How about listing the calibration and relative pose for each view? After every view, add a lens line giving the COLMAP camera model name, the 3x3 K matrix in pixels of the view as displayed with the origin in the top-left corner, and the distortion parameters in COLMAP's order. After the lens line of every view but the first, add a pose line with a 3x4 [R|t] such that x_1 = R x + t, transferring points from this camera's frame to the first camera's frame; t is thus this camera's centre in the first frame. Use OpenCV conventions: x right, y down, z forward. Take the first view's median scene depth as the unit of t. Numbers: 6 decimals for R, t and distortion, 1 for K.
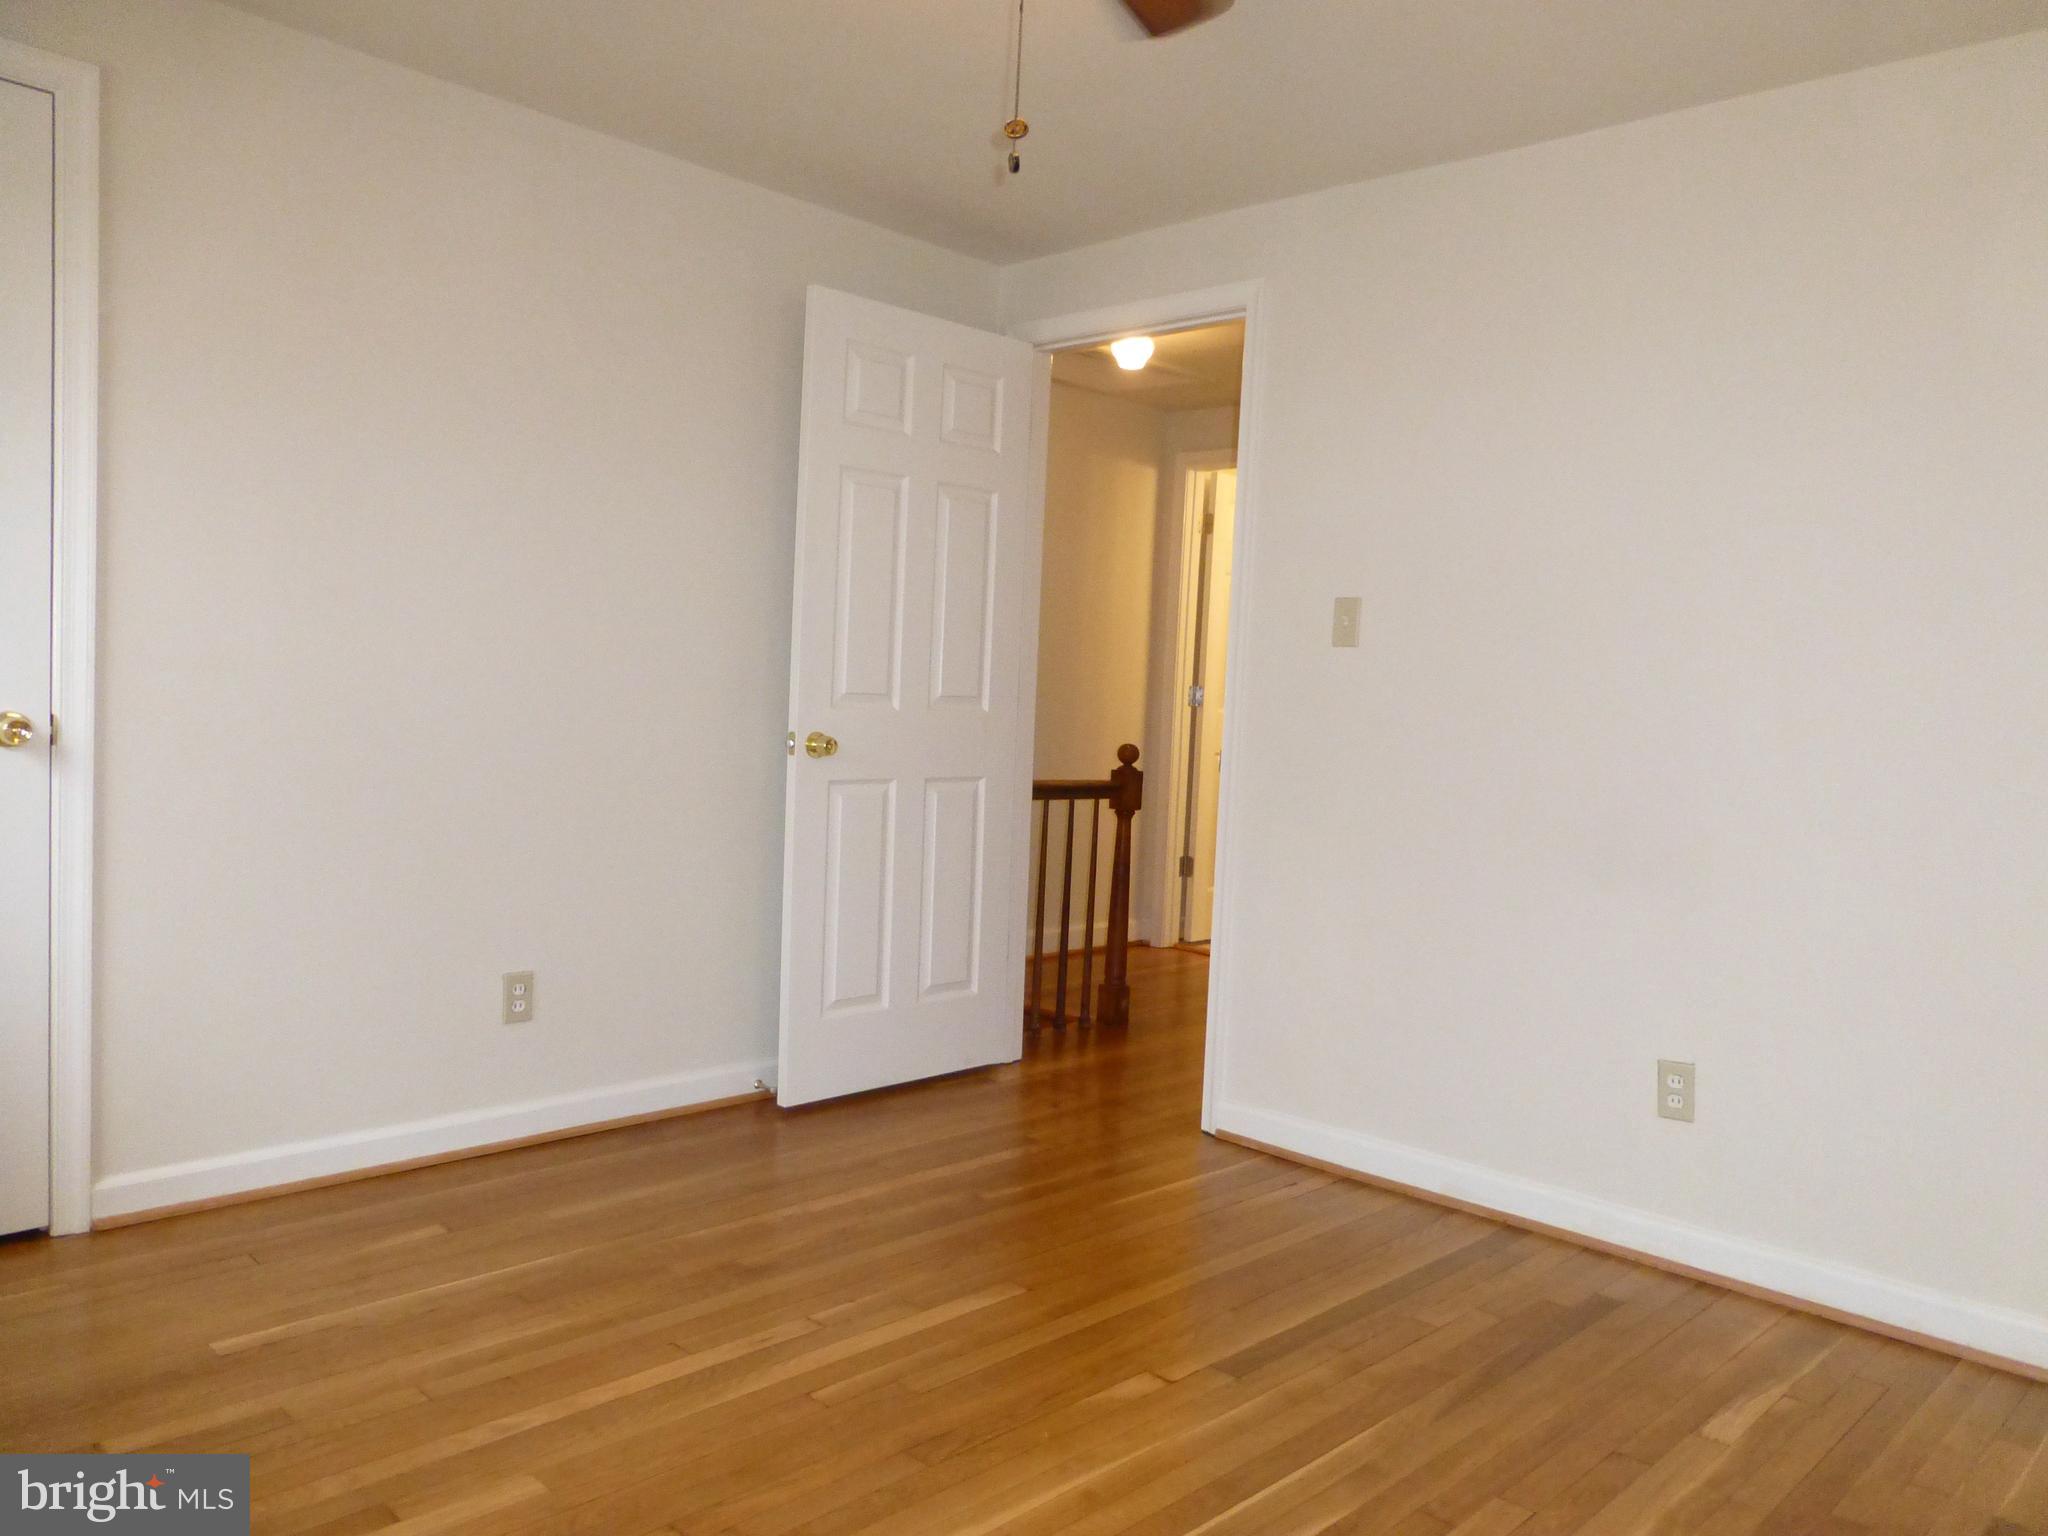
lens RADIAL K [[1502.2, 0, 1026.2], [0, 1502.2, 761.2], [0, 0, 1]] dist [-0.000968, -0.001381]
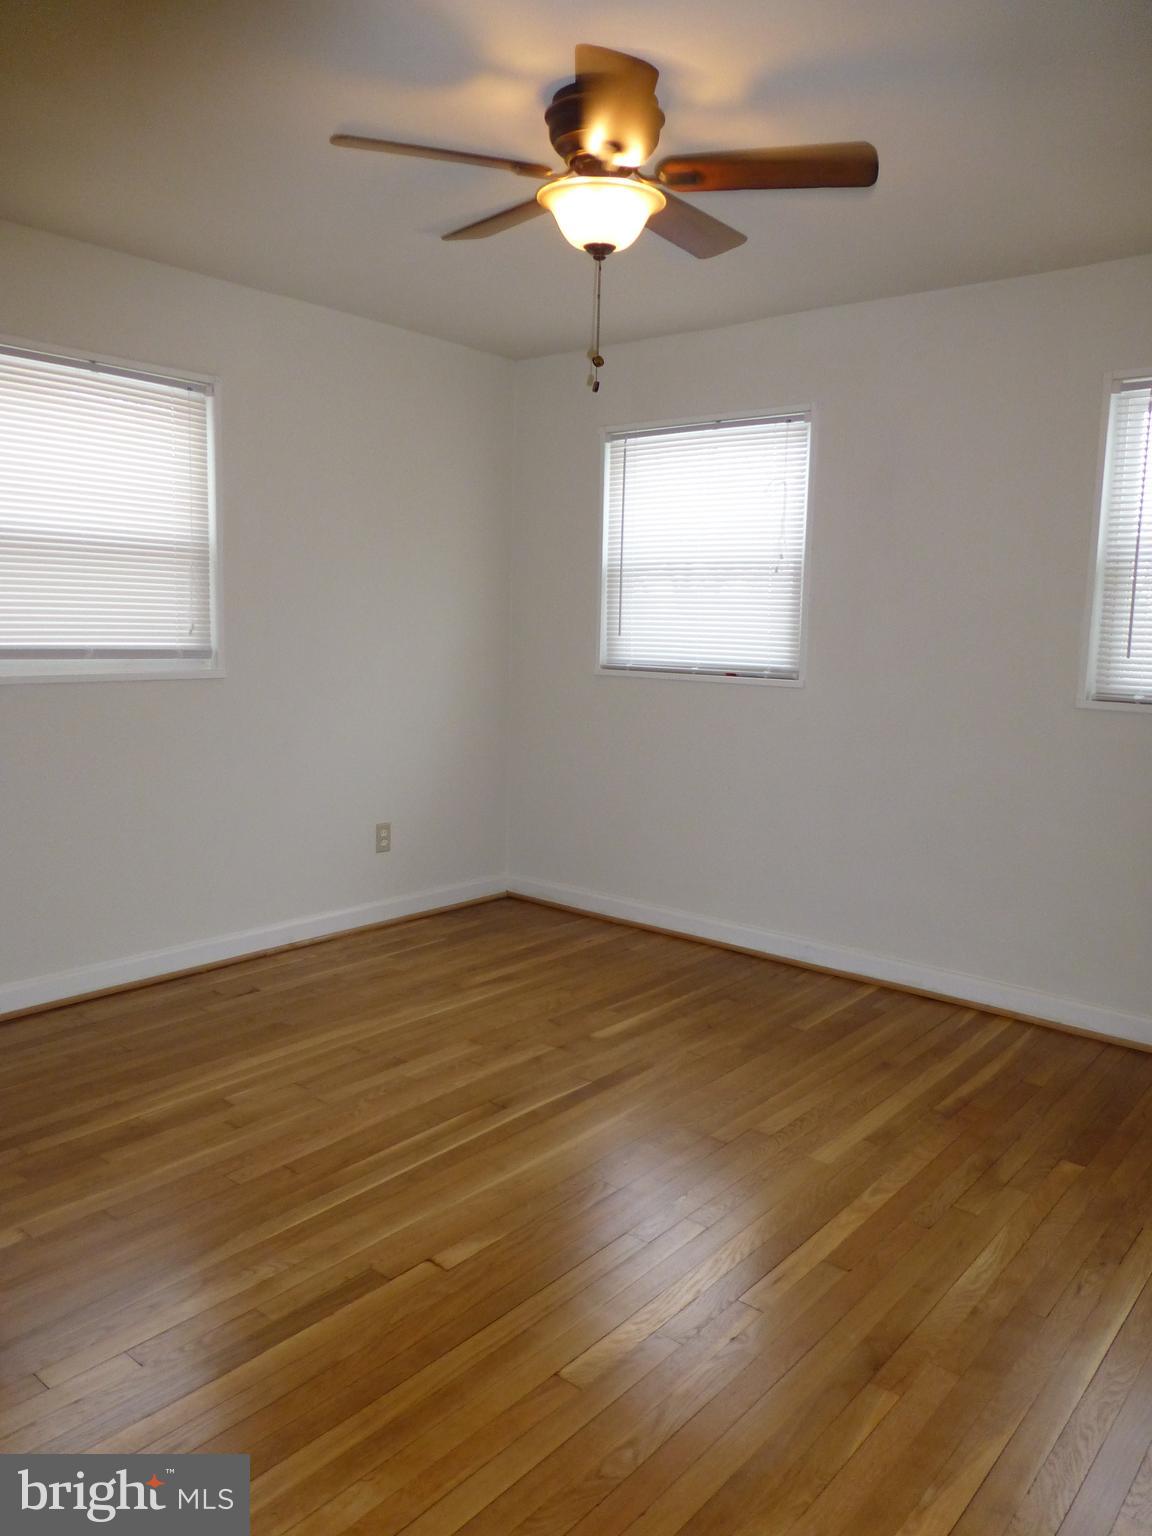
lens RADIAL K [[1101.5, 0, 576.0], [0, 1101.5, 768.0], [0, 0, 1]] dist [-0.029072, -0.009012]
pose [[-0.993558, -0.060449, -0.095860, 0.075822], [-0.075874, 0.983126, 0.166453, -0.116399], [0.084181, 0.172653, -0.981379, 1.576777]]
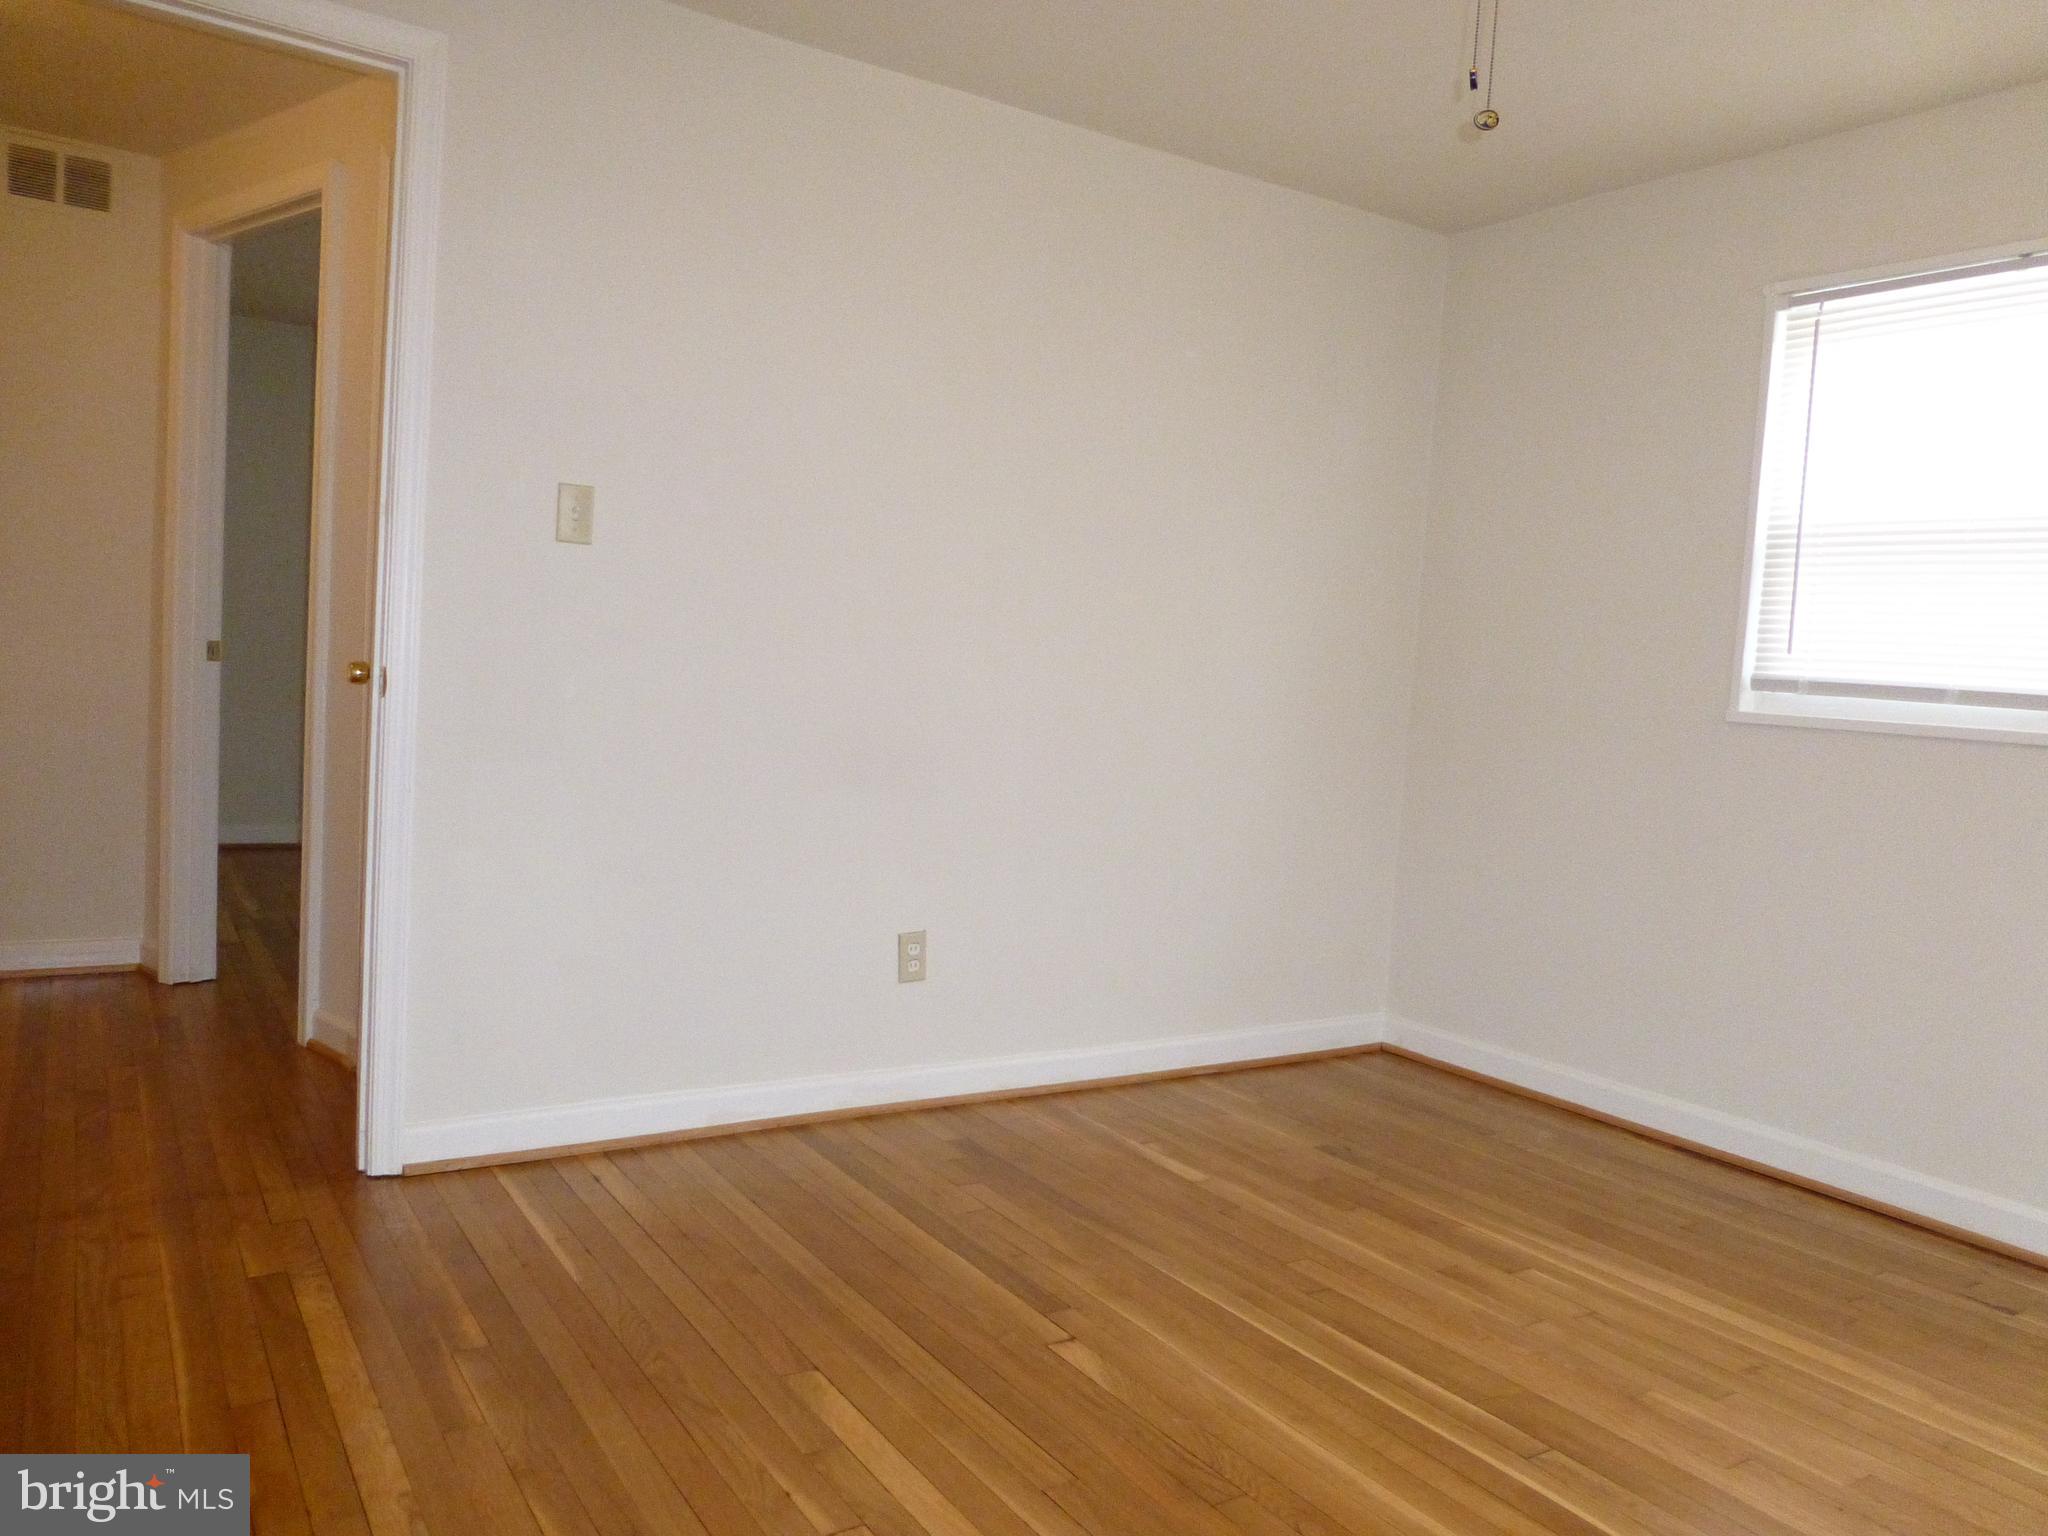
lens RADIAL K [[1502.2, 0, 1026.2], [0, 1502.2, 761.2], [0, 0, 1]] dist [-0.000968, -0.001381]
pose [[0.221782, -0.092704, 0.970680, -0.716798], [-0.004651, 0.995359, 0.096124, -0.046770], [-0.975085, -0.025833, 0.220321, 0.719404]]
